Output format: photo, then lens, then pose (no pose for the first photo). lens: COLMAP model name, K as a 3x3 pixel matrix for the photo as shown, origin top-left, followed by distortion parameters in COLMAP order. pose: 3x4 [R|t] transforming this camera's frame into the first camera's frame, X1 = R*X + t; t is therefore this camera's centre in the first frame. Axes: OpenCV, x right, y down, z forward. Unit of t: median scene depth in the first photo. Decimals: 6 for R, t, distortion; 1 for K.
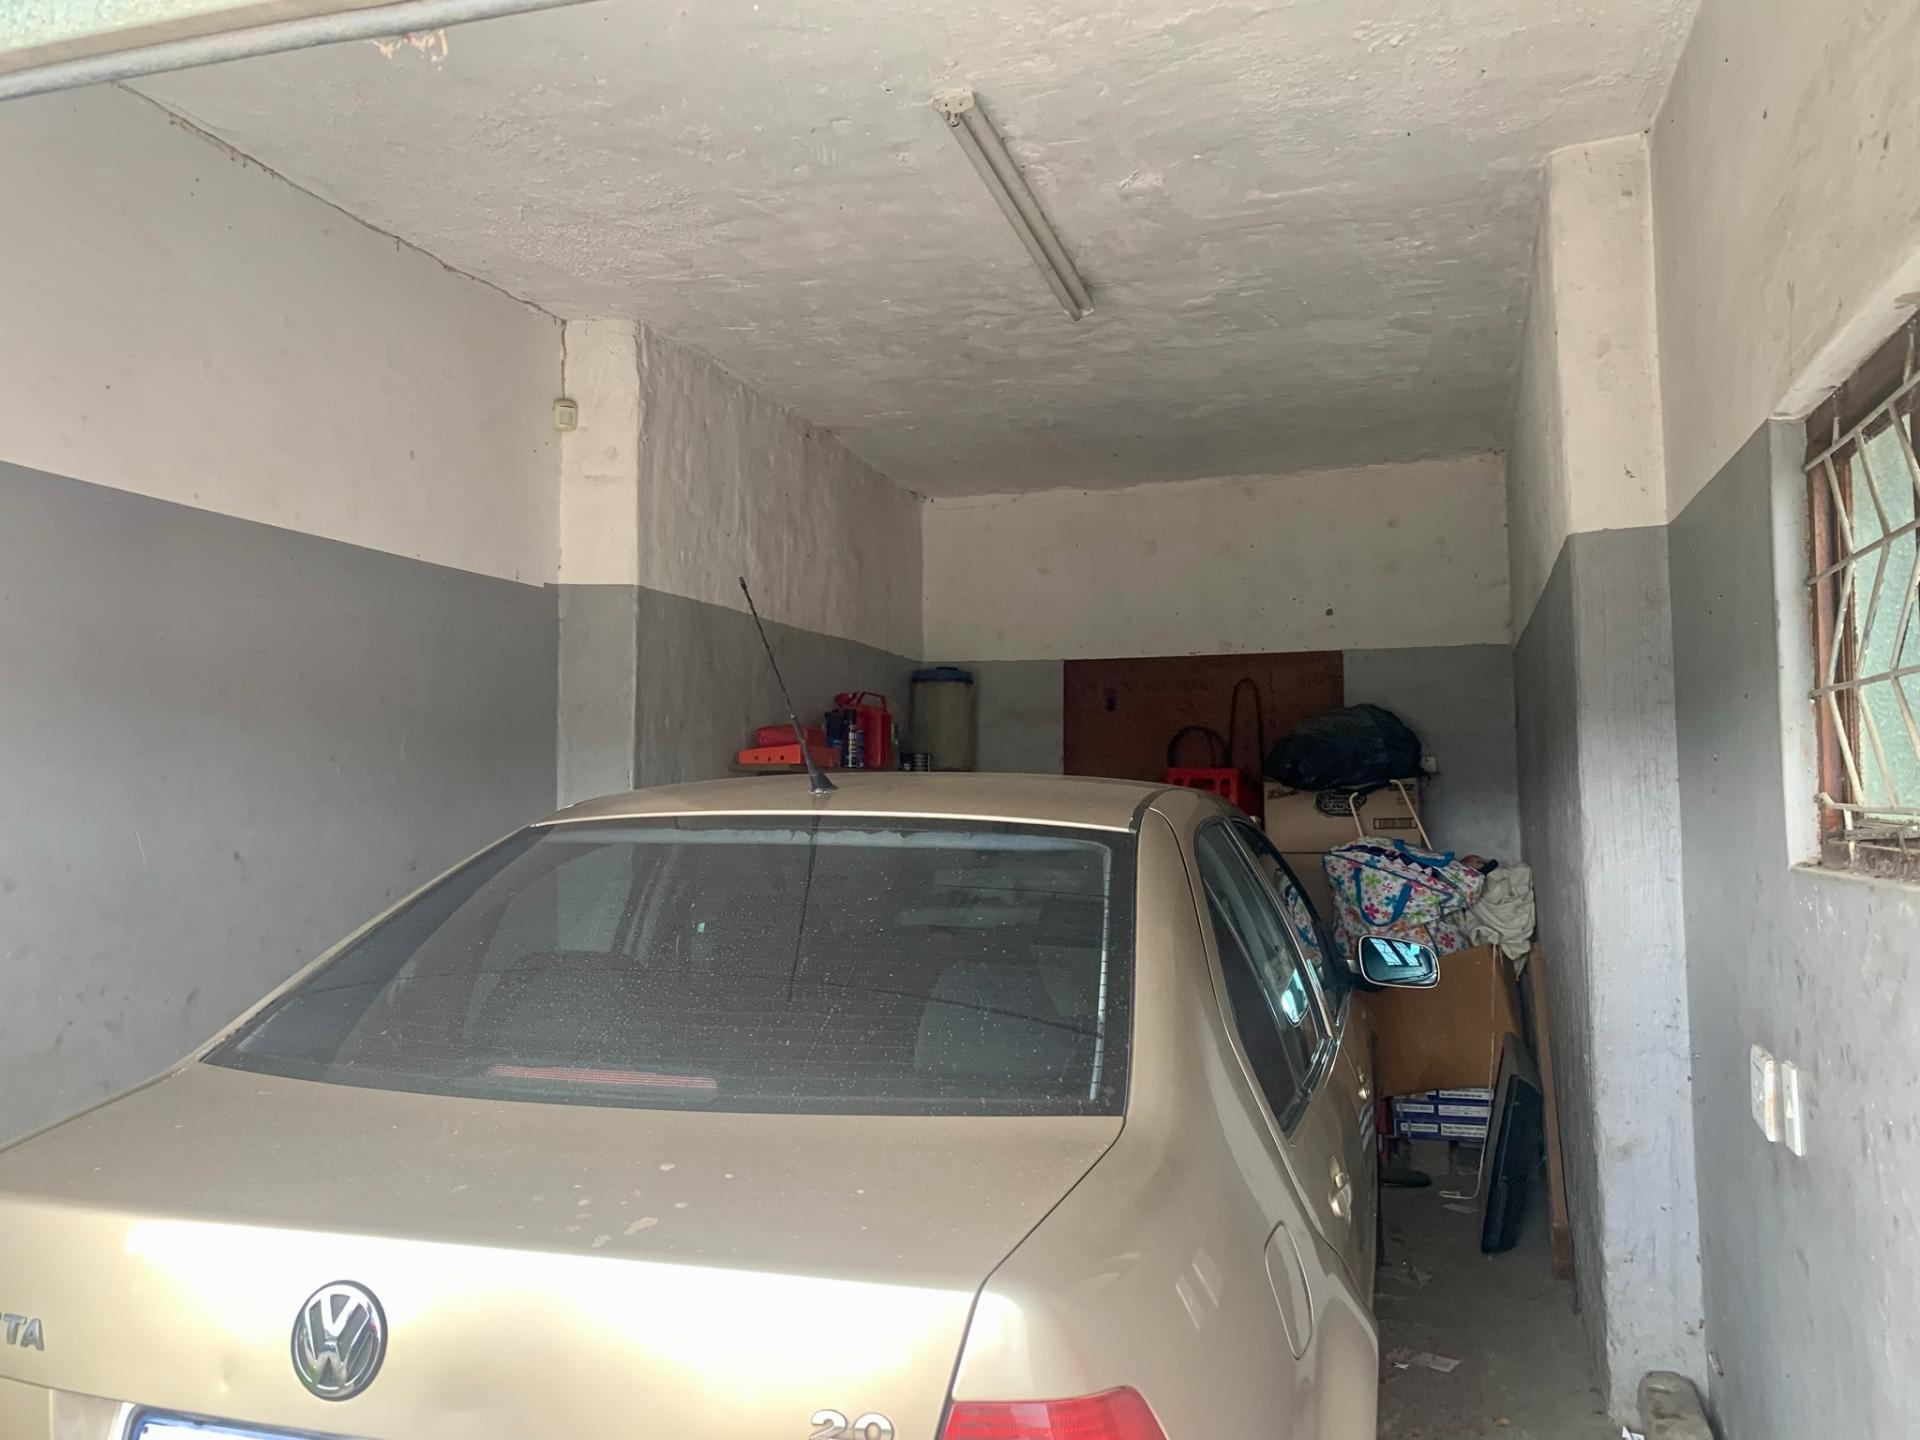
lens RADIAL K [[1467.8, 0, 963.4], [0, 1467.8, 714.5], [0, 0, 1]] dist [0.030980, -0.031623]
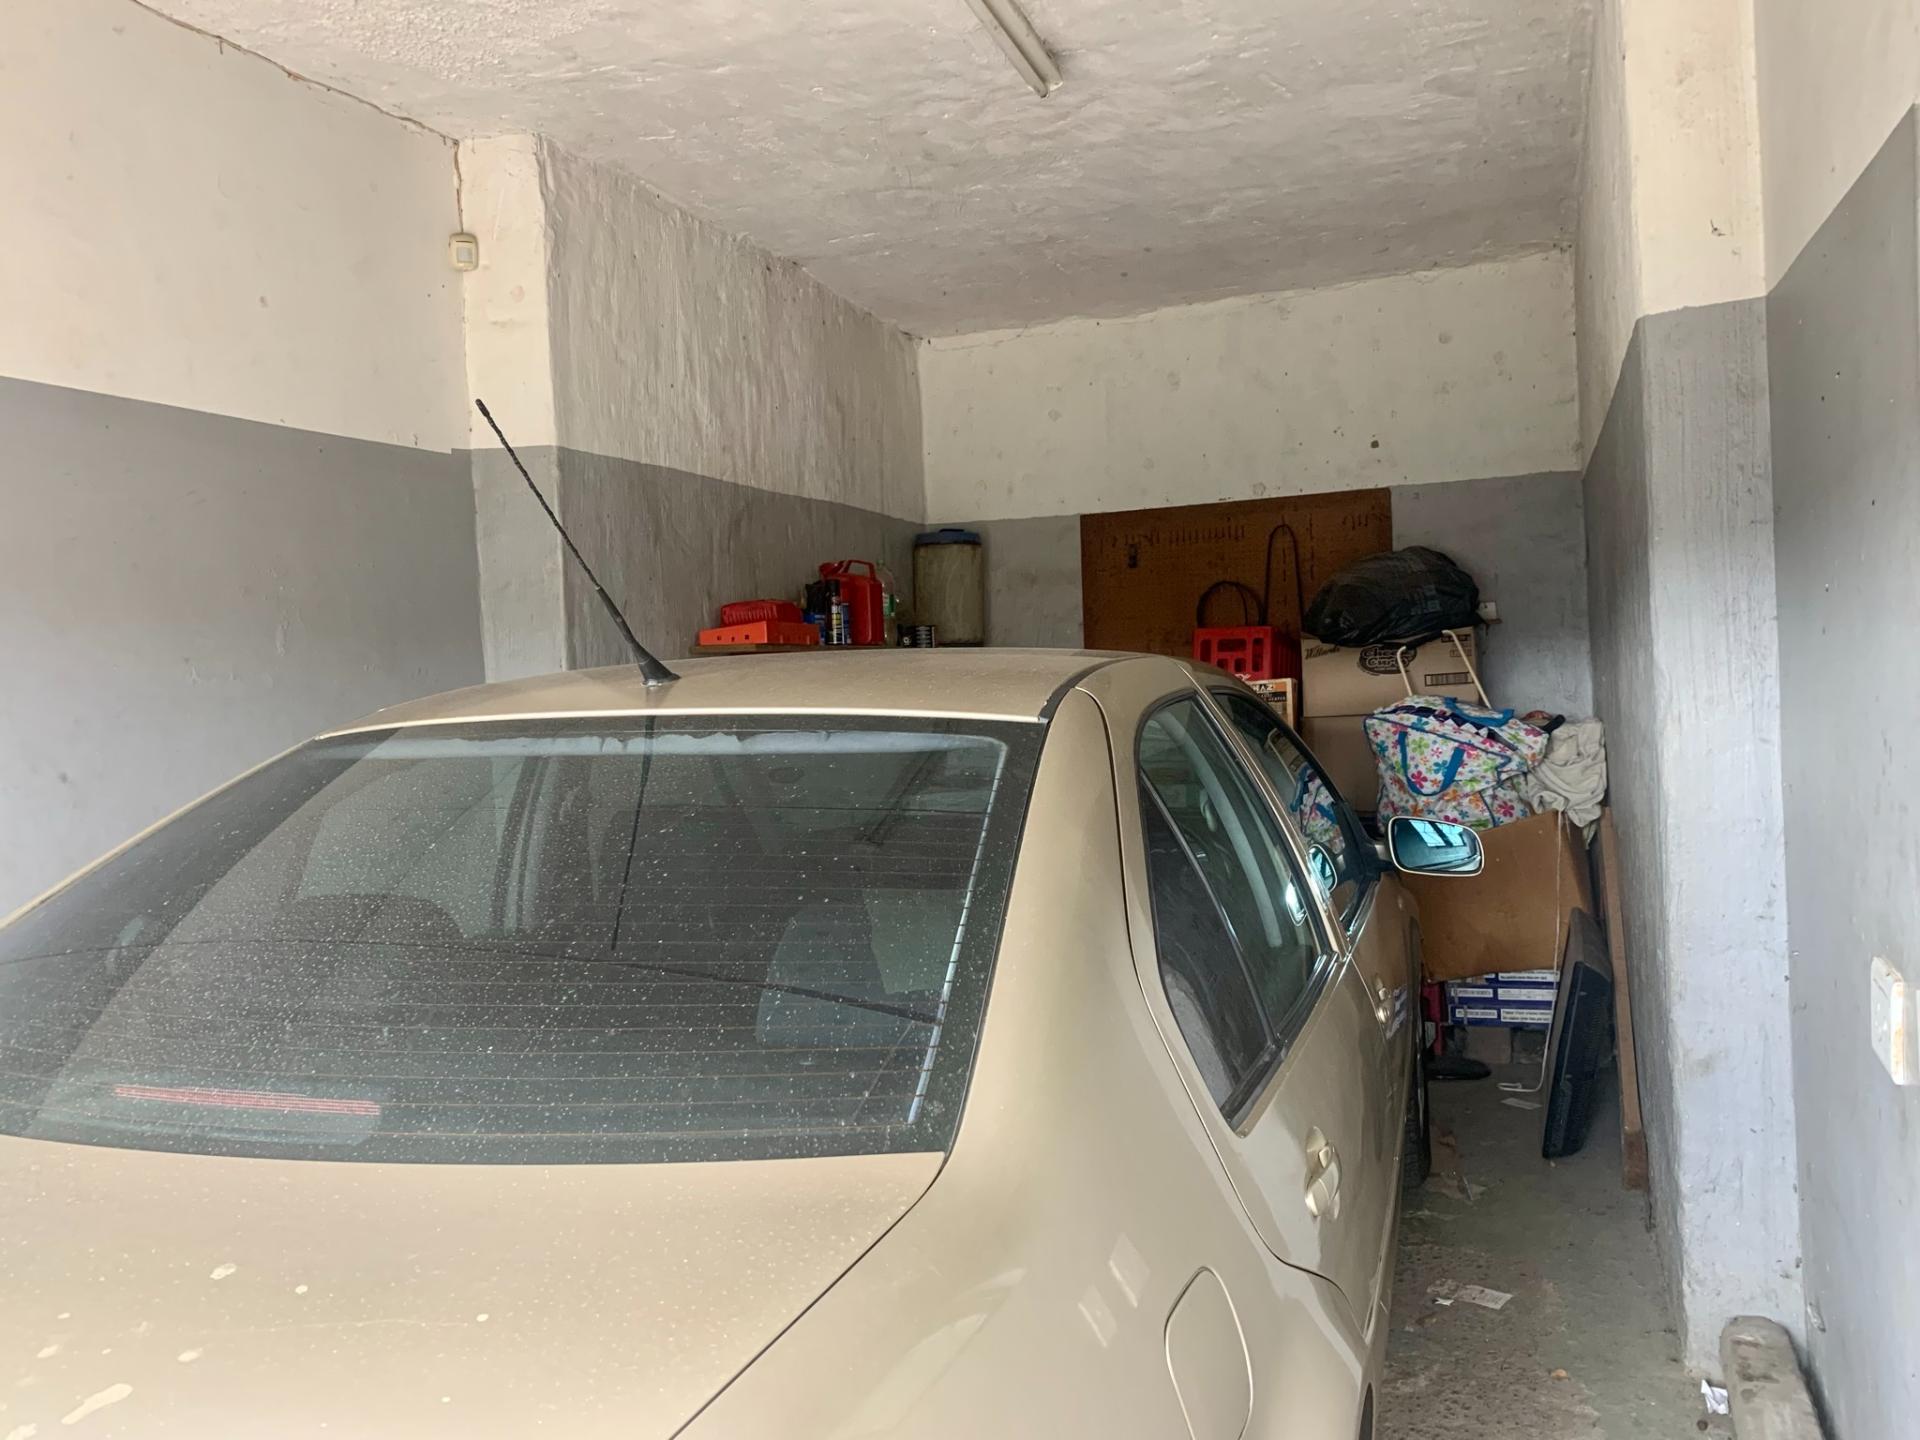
lens RADIAL K [[1467.8, 0, 960.8], [0, 1467.8, 726.4], [0, 0, 1]] dist [0.030980, -0.031623]
pose [[0.997840, -0.039443, -0.052539, 0.057406], [0.044391, 0.994332, 0.096610, 0.003847], [0.048430, -0.098733, 0.993935, 0.122605]]
